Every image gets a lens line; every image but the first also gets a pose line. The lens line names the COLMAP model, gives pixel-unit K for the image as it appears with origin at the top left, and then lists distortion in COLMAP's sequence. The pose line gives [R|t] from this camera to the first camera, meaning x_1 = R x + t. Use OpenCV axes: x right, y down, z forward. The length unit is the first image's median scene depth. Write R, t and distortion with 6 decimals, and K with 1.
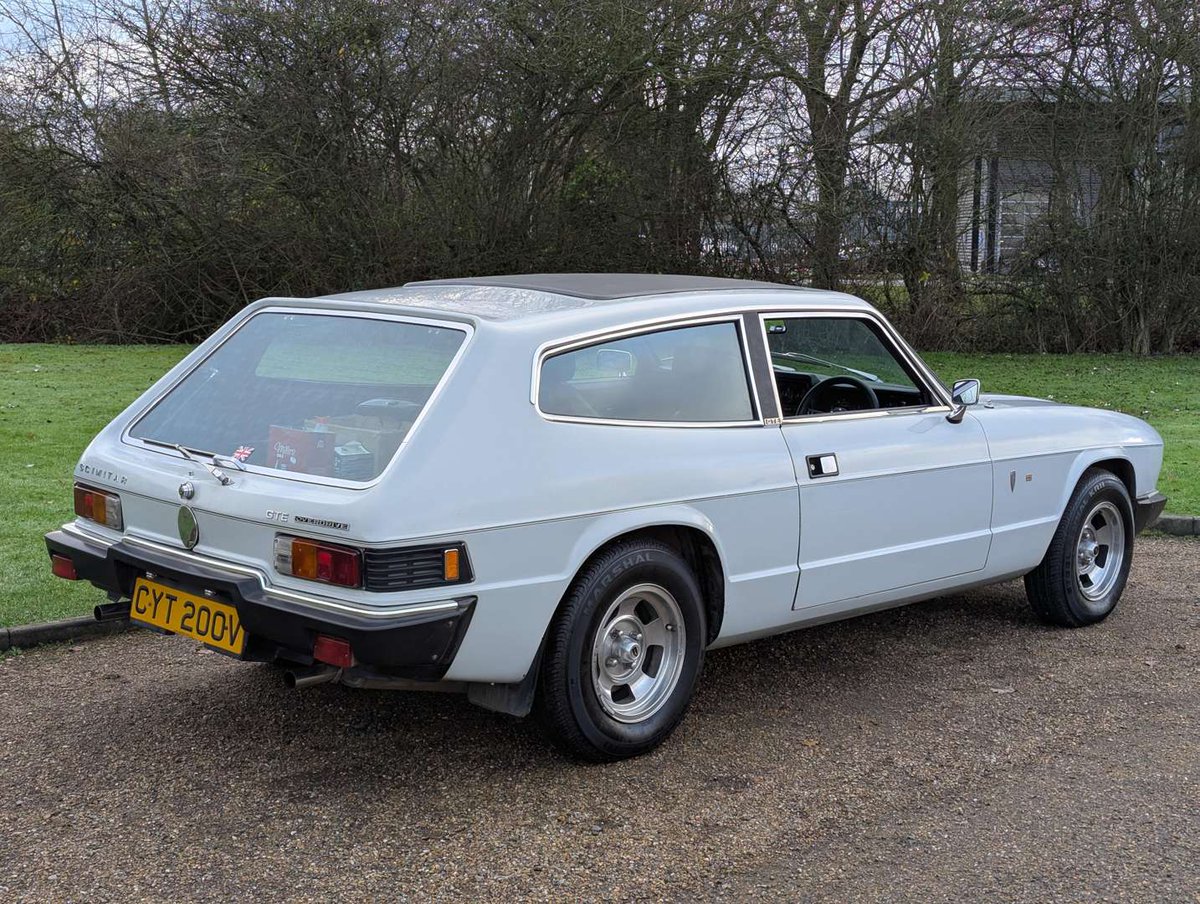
lens RADIAL K [[1567.4, 0, 600.0], [0, 1567.4, 452.0], [0, 0, 1]] dist [0.162156, 0.006134]
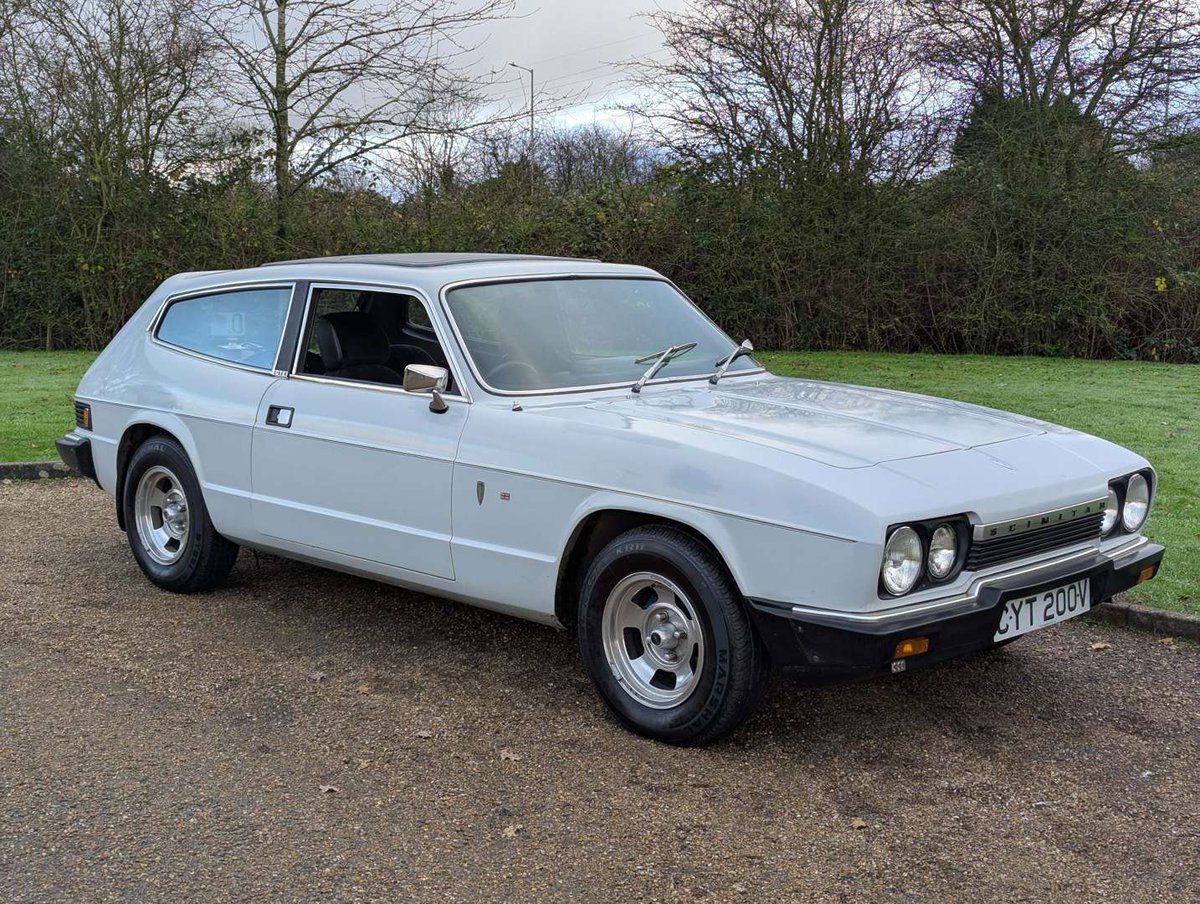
lens RADIAL K [[1567.4, 0, 600.0], [0, 1567.4, 452.0], [0, 0, 1]] dist [0.162156, 0.006134]
pose [[-0.009177, 0.117525, -0.993027, 1.196570], [-0.121387, 0.985594, 0.117767, -0.120321], [0.992563, 0.121621, 0.005221, 1.148113]]
